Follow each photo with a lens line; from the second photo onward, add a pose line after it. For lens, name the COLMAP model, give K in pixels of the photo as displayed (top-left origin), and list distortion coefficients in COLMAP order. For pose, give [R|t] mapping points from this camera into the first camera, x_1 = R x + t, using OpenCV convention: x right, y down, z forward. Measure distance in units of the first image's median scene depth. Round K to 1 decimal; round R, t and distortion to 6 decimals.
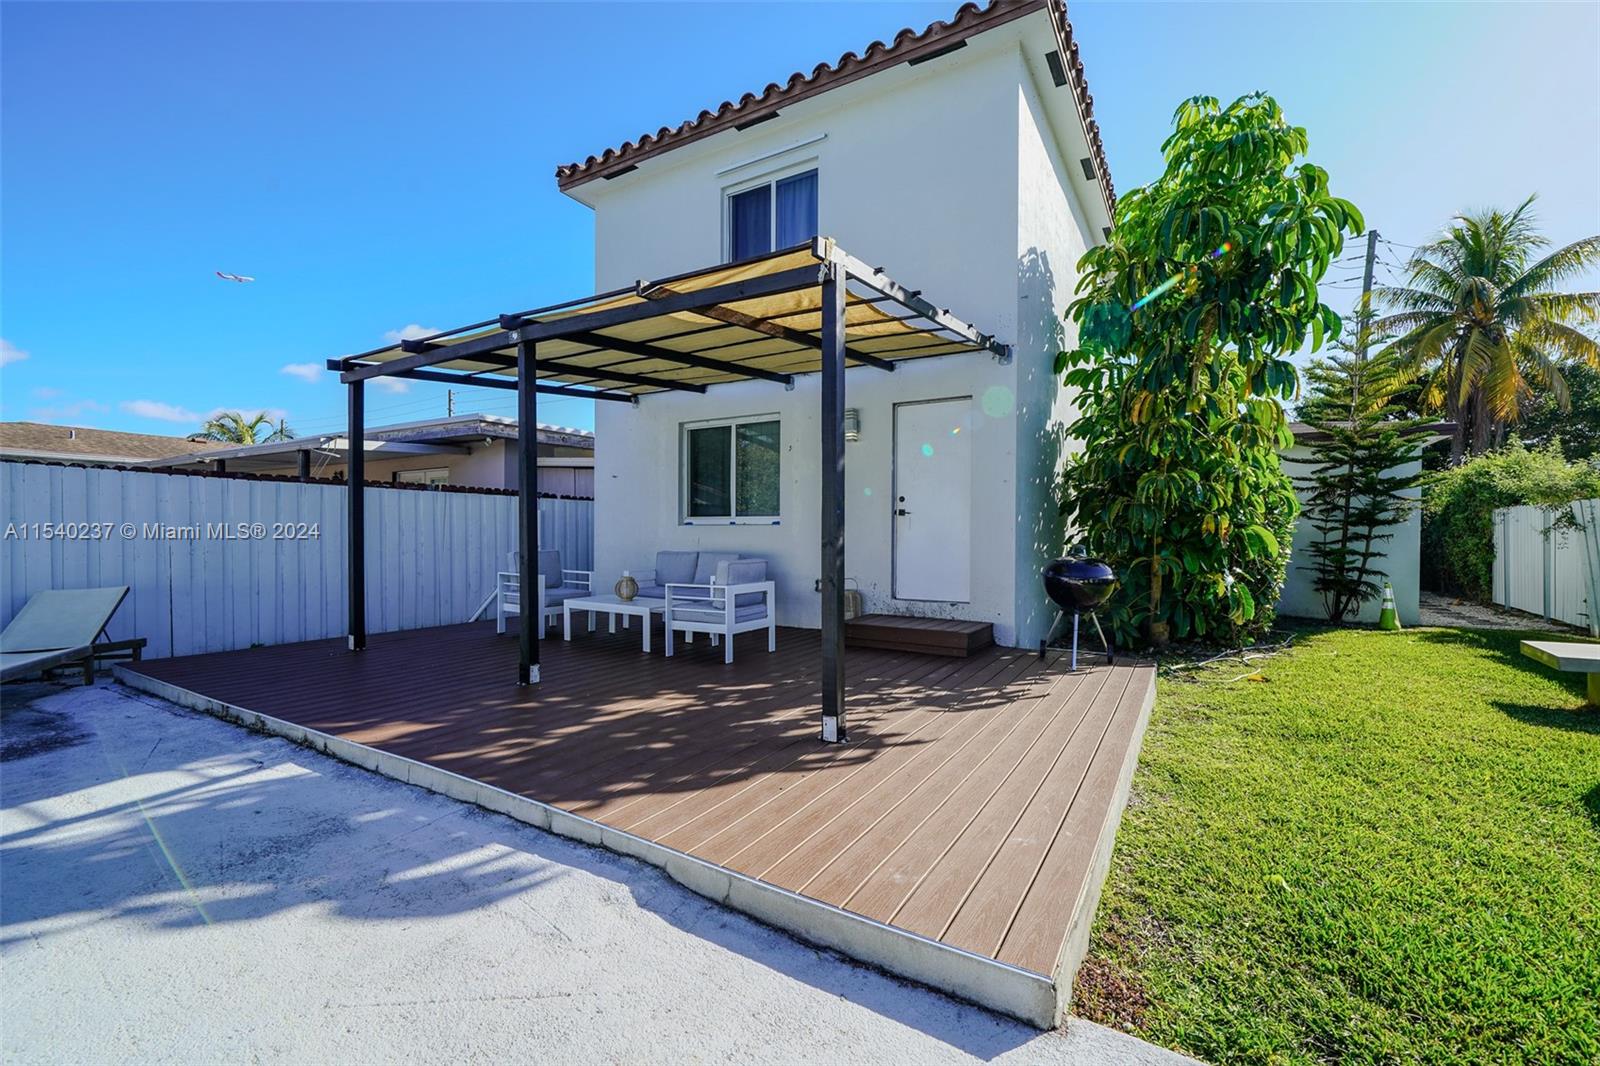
lens RADIAL K [[665.6, 0, 786.5], [0, 665.6, 533.7], [0, 0, 1]] dist [-0.000789, 0.000726]
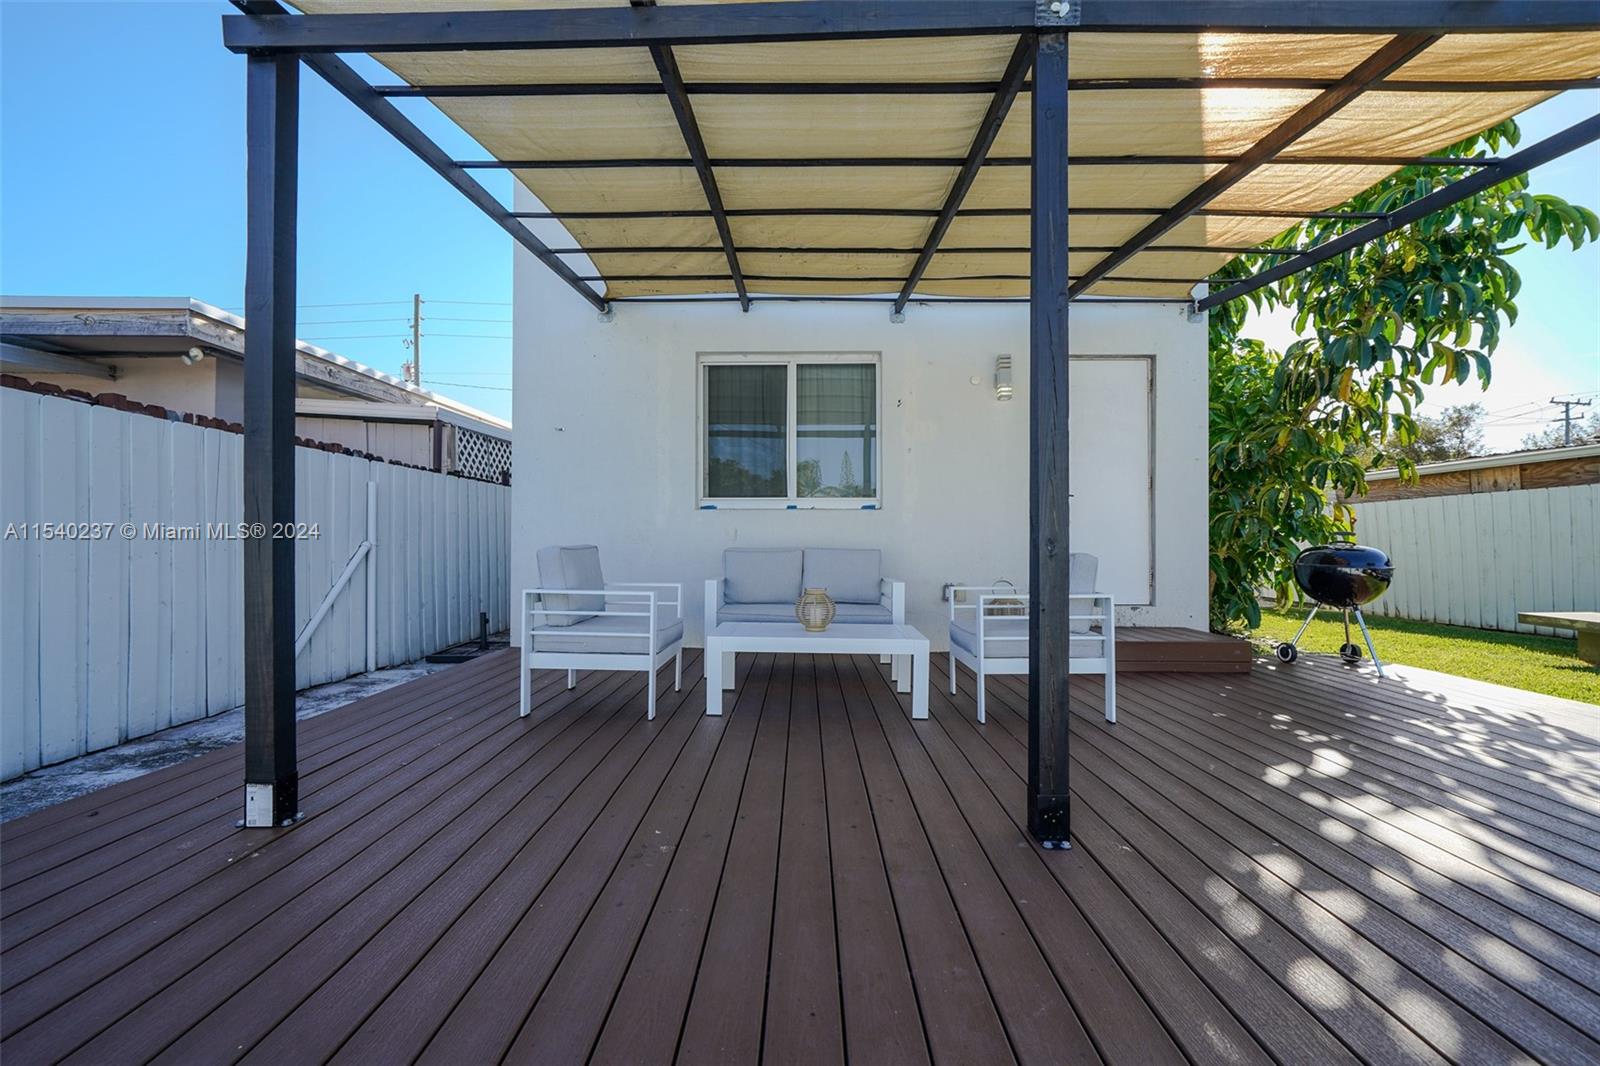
lens RADIAL K [[665.6, 0, 794.3], [0, 665.6, 537.7], [0, 0, 1]] dist [-0.000789, 0.000726]
pose [[0.863741, 0.002398, 0.503930, -0.414414], [0.002244, 0.999960, -0.008605, 0.020848], [-0.503931, 0.008564, 0.863702, 0.399481]]
